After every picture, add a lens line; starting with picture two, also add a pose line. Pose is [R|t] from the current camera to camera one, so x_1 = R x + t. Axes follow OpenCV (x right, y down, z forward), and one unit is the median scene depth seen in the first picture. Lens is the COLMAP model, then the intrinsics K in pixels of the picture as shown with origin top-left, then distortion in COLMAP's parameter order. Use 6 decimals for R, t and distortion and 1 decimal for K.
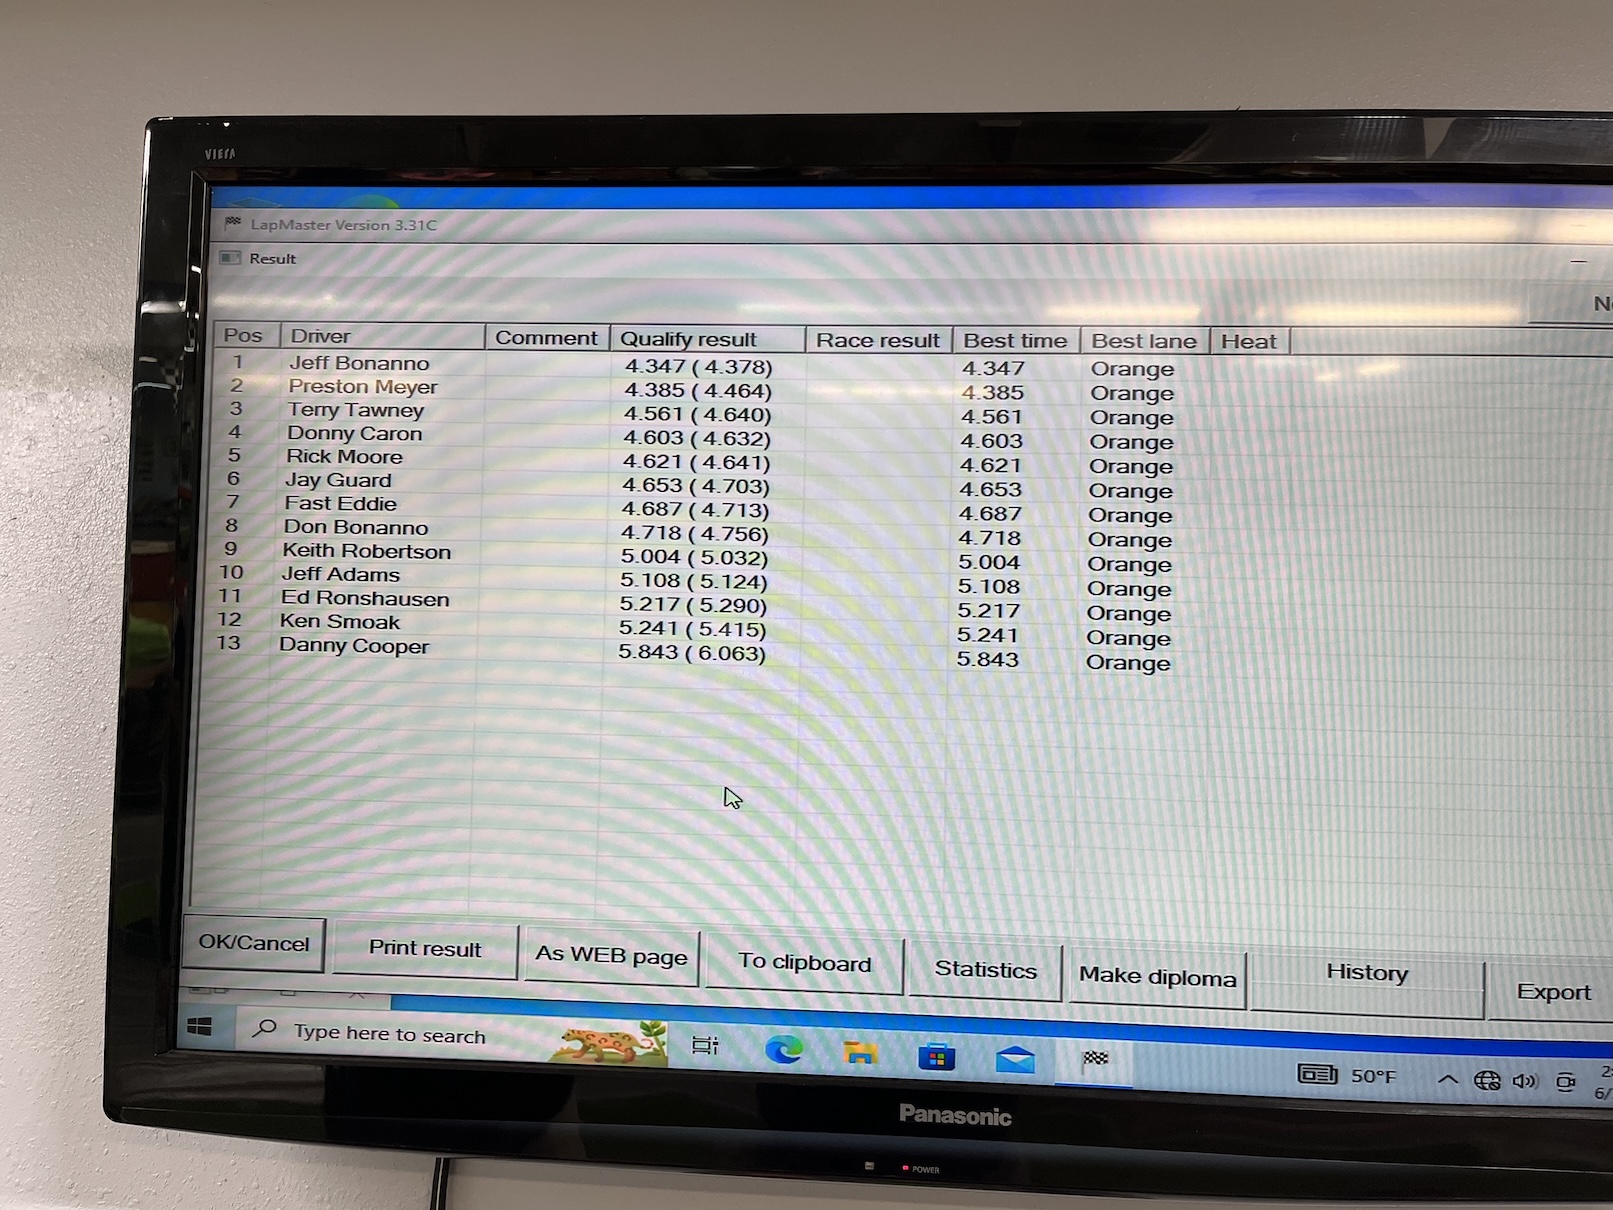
lens RADIAL K [[1240.1, 0, 808.3], [0, 1240.1, 609.9], [0, 0, 1]] dist [0.048558, -0.073915]
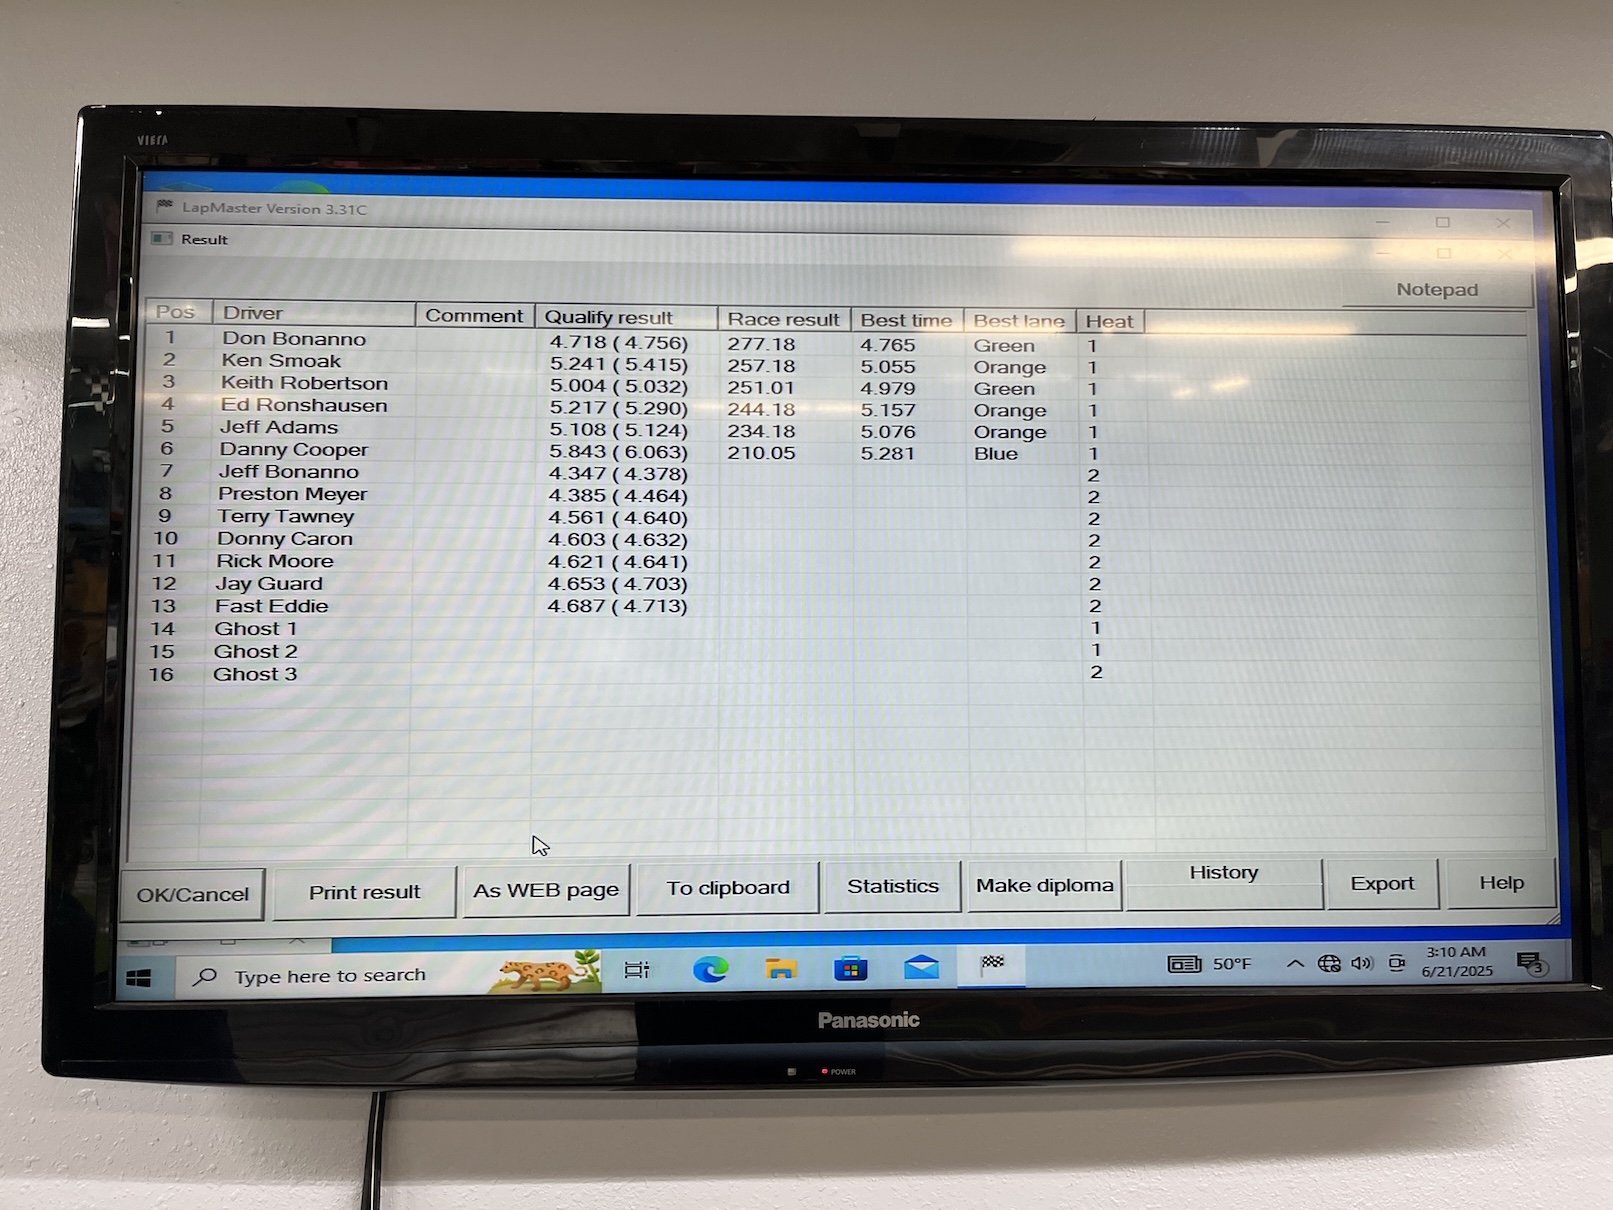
lens RADIAL K [[1240.1, 0, 819.6], [0, 1240.1, 600.8], [0, 0, 1]] dist [0.048558, -0.073915]
pose [[0.994093, -0.018013, 0.107028, -0.034790], [0.020766, 0.999480, -0.024661, 0.060157], [-0.106529, 0.026738, 0.993950, -0.091667]]
